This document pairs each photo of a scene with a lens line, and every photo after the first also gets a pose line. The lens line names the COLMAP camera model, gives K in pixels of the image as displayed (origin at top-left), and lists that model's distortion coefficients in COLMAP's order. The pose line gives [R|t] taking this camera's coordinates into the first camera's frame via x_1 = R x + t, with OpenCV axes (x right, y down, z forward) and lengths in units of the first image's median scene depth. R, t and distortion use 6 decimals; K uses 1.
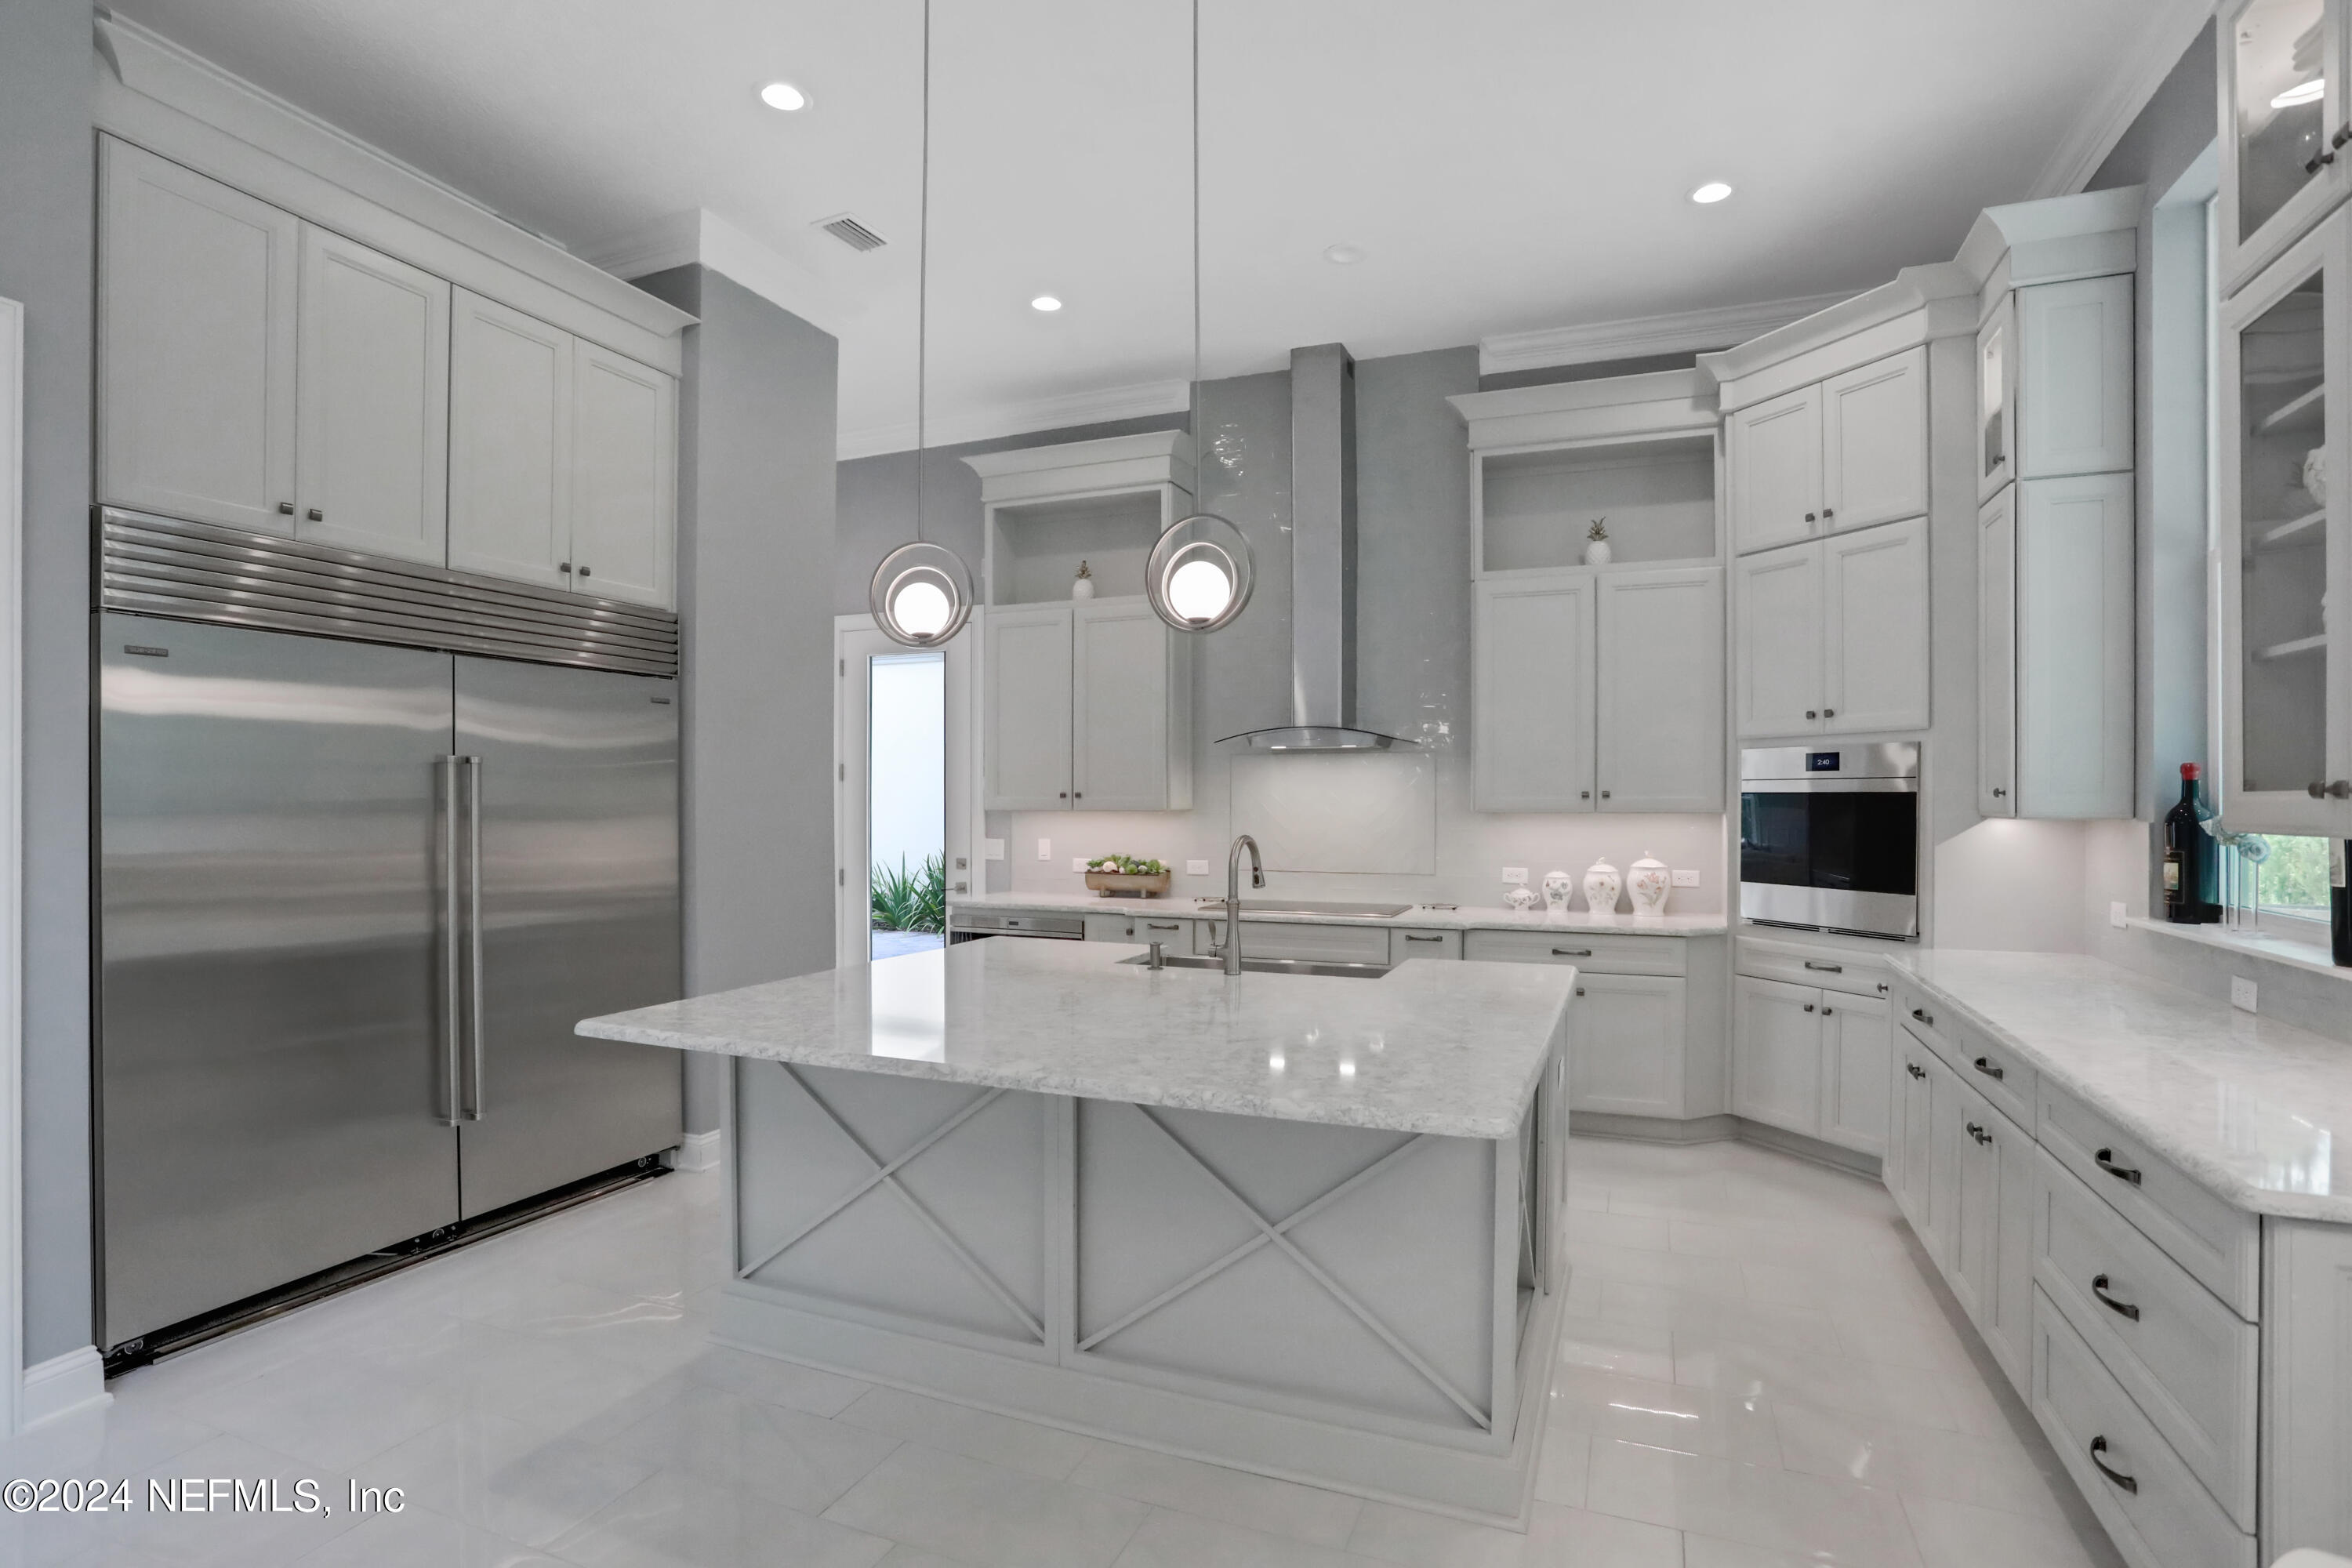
lens RADIAL K [[1155.9, 0, 1162.7], [0, 1155.9, 781.6], [0, 0, 1]] dist [-0.020867, 0.001943]
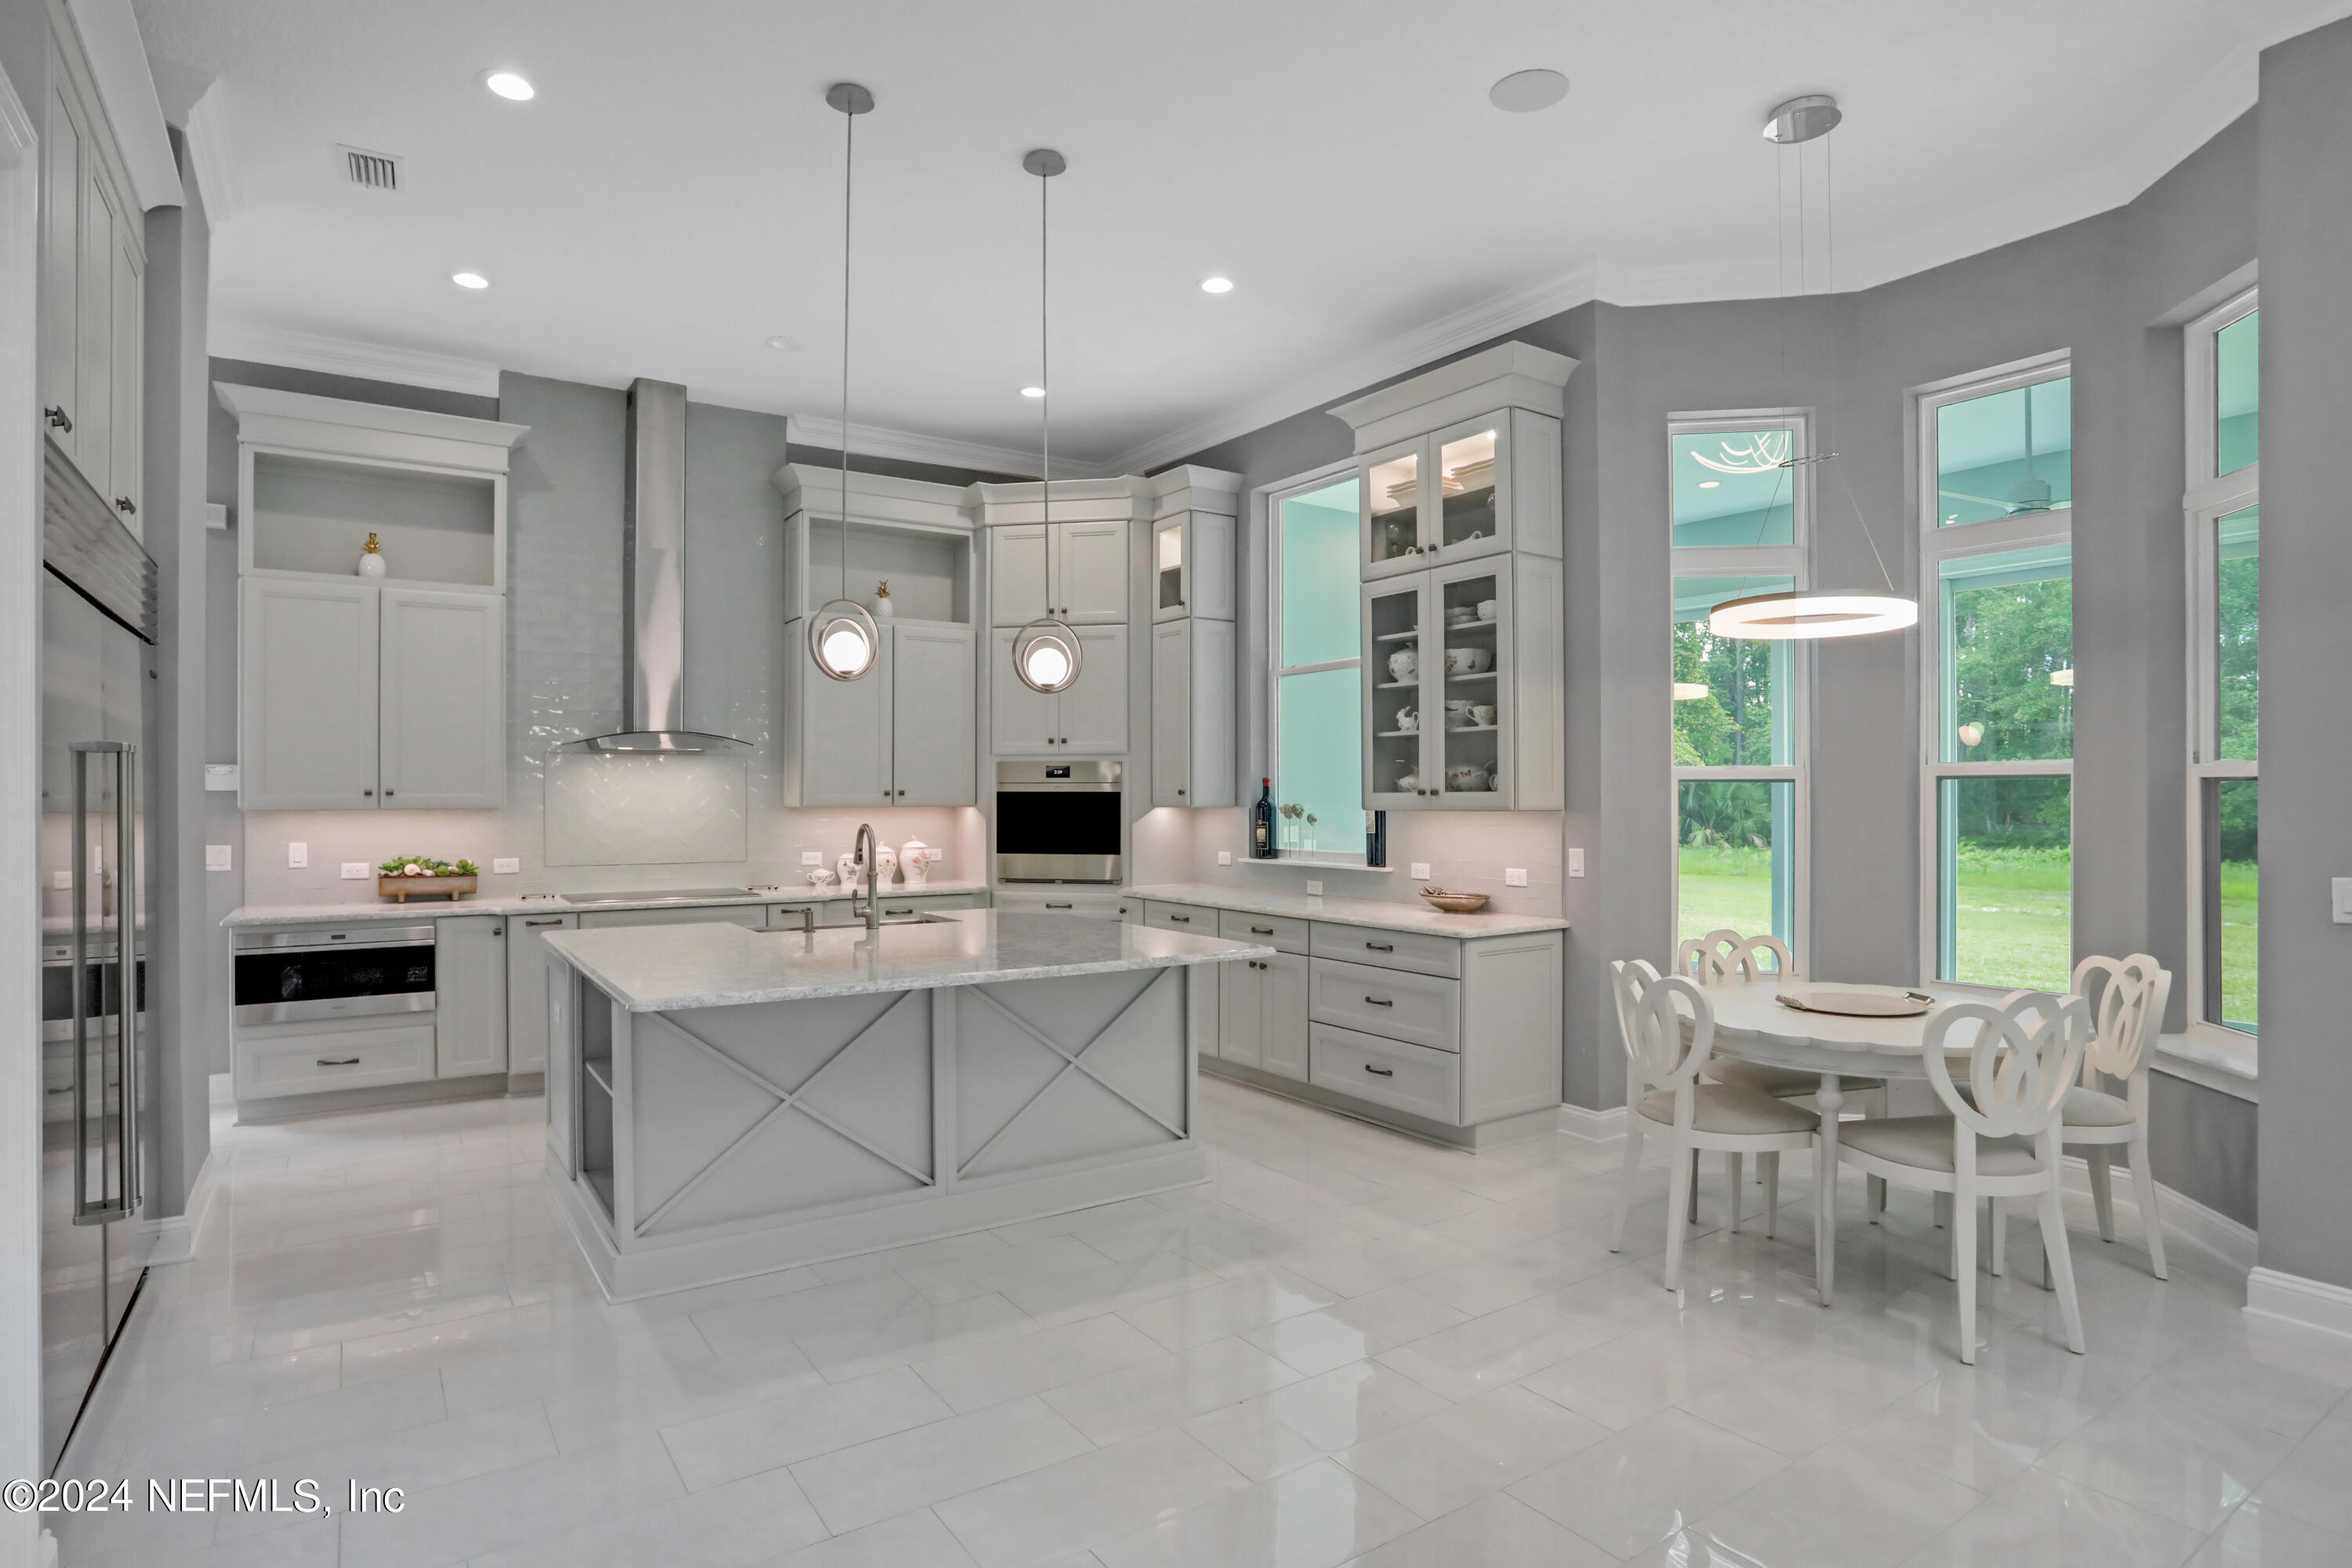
lens RADIAL K [[1265.8, 0, 1091.7], [0, 1265.8, 790.9], [0, 0, 1]] dist [-0.029511, 0.003185]
pose [[0.607445, 0.002548, 0.794358, -0.654708], [-0.010647, 0.999931, 0.004934, -0.000637], [-0.794290, -0.011455, 0.607430, -0.059355]]
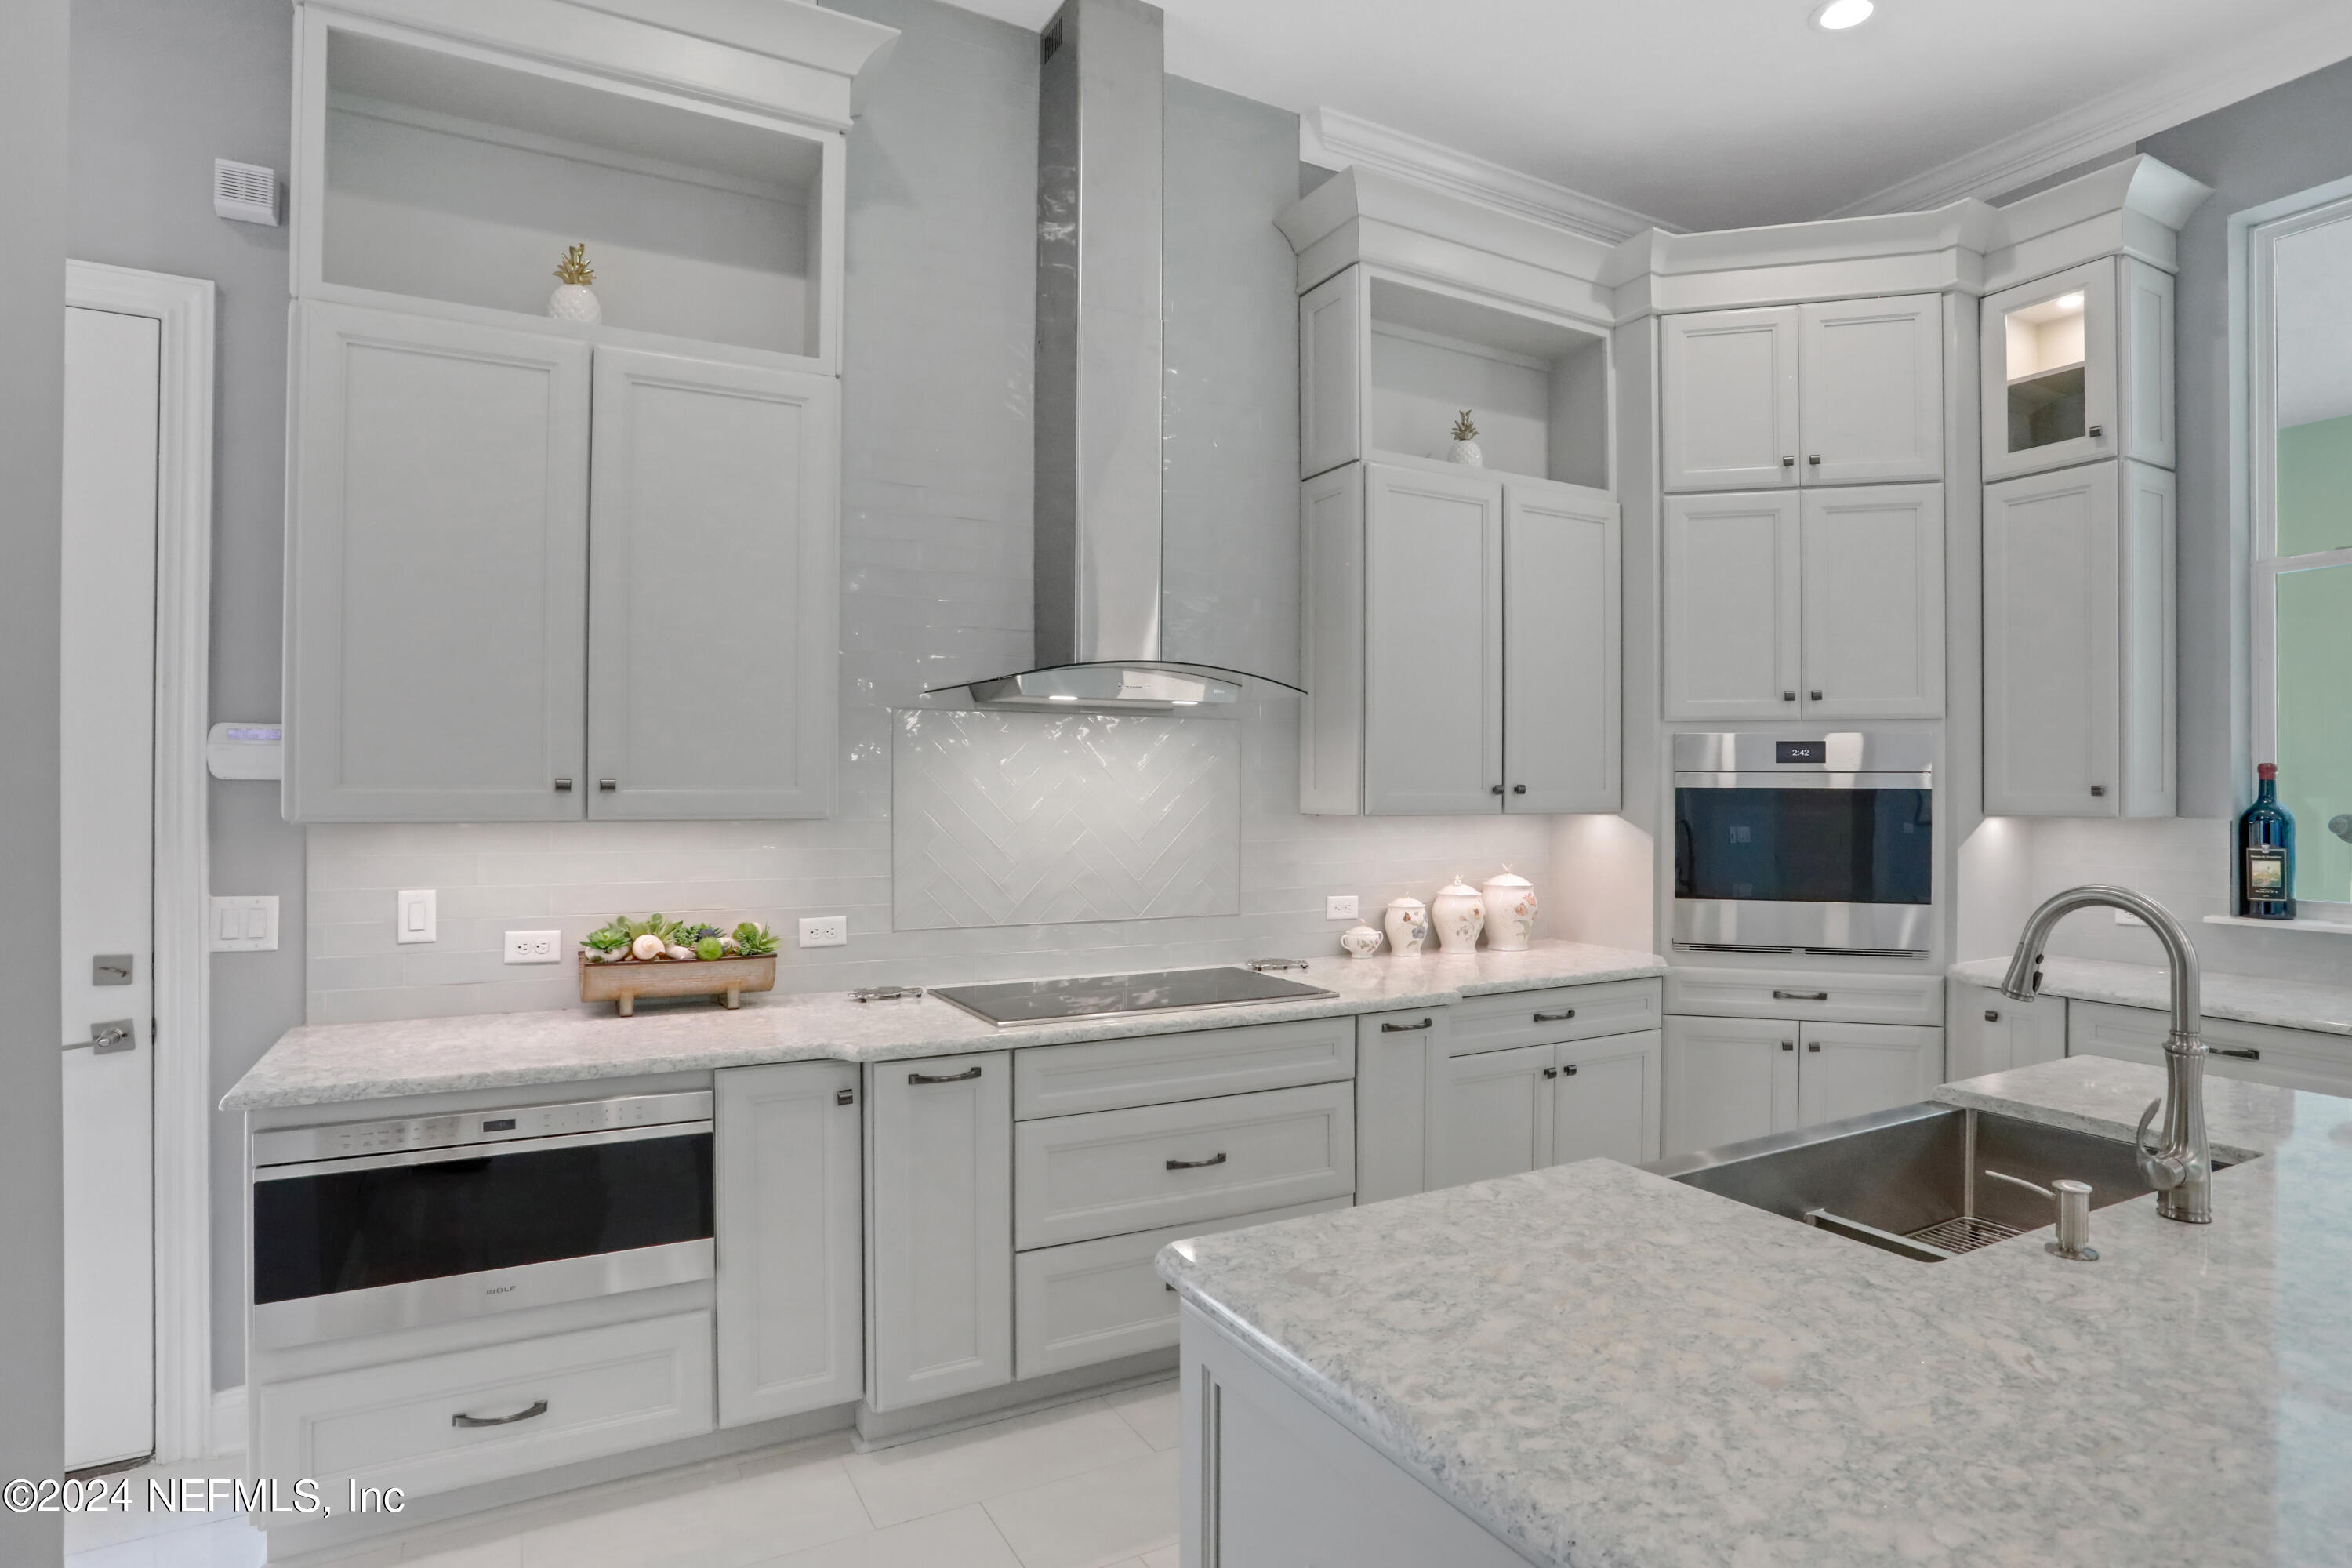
lens RADIAL K [[1223.0, 0, 1179.5], [0, 1223.0, 777.3], [0, 0, 1]] dist [-0.046204, 0.005569]
pose [[0.632701, 0.009768, 0.774335, -0.352932], [-0.014391, 0.999896, -0.000855, 0.007533], [-0.774263, -0.010603, 0.632776, 0.694965]]
